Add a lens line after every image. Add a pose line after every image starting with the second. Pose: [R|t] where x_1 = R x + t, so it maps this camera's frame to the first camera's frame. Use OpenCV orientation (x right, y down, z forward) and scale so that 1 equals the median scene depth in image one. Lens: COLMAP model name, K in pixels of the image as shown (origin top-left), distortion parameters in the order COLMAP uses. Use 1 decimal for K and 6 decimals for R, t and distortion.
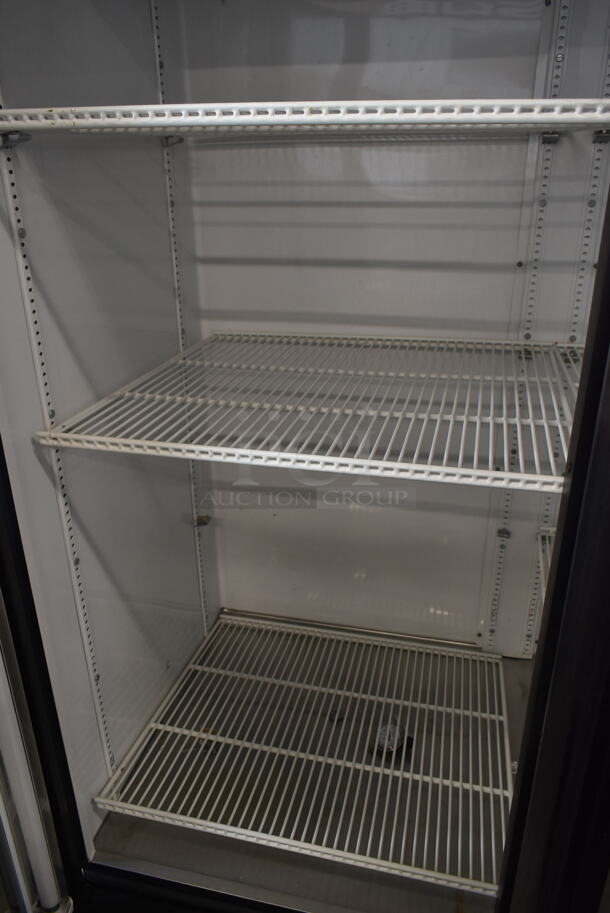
lens RADIAL K [[694.9, 0, 300.9], [0, 694.9, 455.6], [0, 0, 1]] dist [-0.022665, 0.011919]
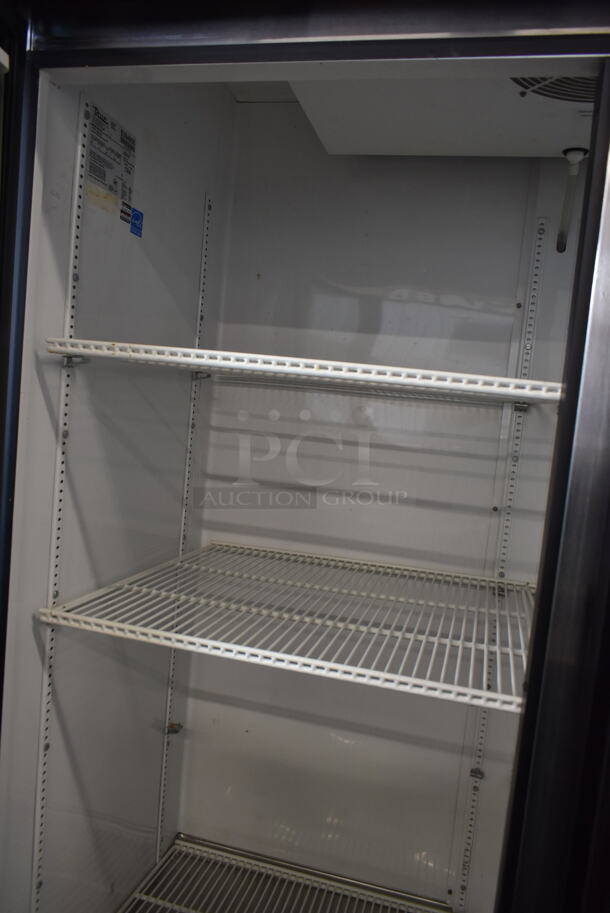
lens RADIAL K [[694.9, 0, 300.9], [0, 694.9, 455.6], [0, 0, 1]] dist [-0.022665, 0.011919]
pose [[0.994454, 0.105108, -0.003773, 0.001395], [-0.100741, 0.941609, -0.321284, 0.041384], [-0.030217, 0.319883, 0.946975, -0.094348]]
